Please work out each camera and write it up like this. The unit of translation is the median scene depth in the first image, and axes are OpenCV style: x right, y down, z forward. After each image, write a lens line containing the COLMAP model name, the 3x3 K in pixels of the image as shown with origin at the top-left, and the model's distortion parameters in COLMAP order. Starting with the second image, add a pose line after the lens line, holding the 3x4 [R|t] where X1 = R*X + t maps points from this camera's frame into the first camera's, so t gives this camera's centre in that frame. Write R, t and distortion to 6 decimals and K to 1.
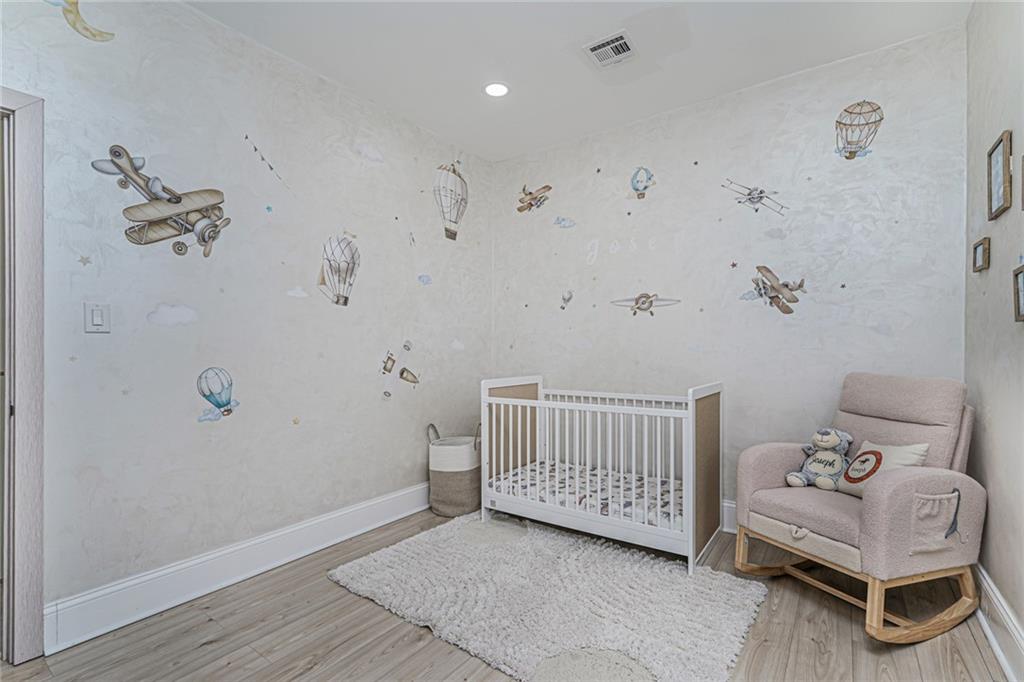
lens RADIAL K [[463.6, 0, 509.8], [0, 463.6, 347.3], [0, 0, 1]] dist [-0.011685, 0.003749]
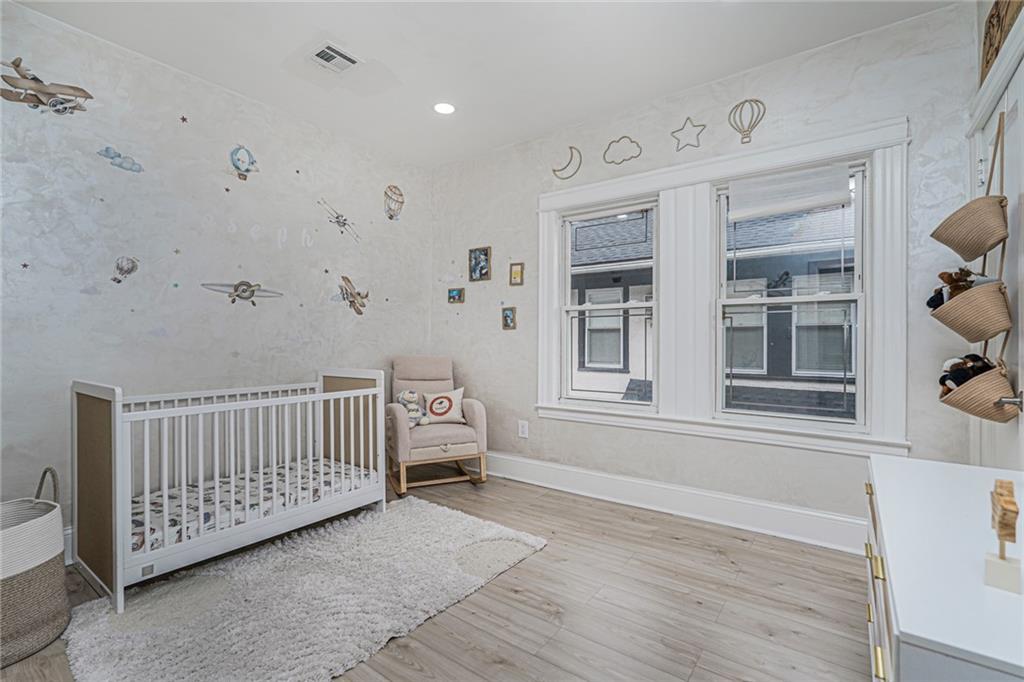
lens RADIAL K [[463.6, 0, 509.6], [0, 463.6, 342.9], [0, 0, 1]] dist [-0.011685, 0.003749]
pose [[0.013888, -0.001817, 0.999902, -0.762199], [-0.006371, 0.999978, 0.001905, 0.005901], [-0.999883, -0.006397, 0.013877, 0.522551]]
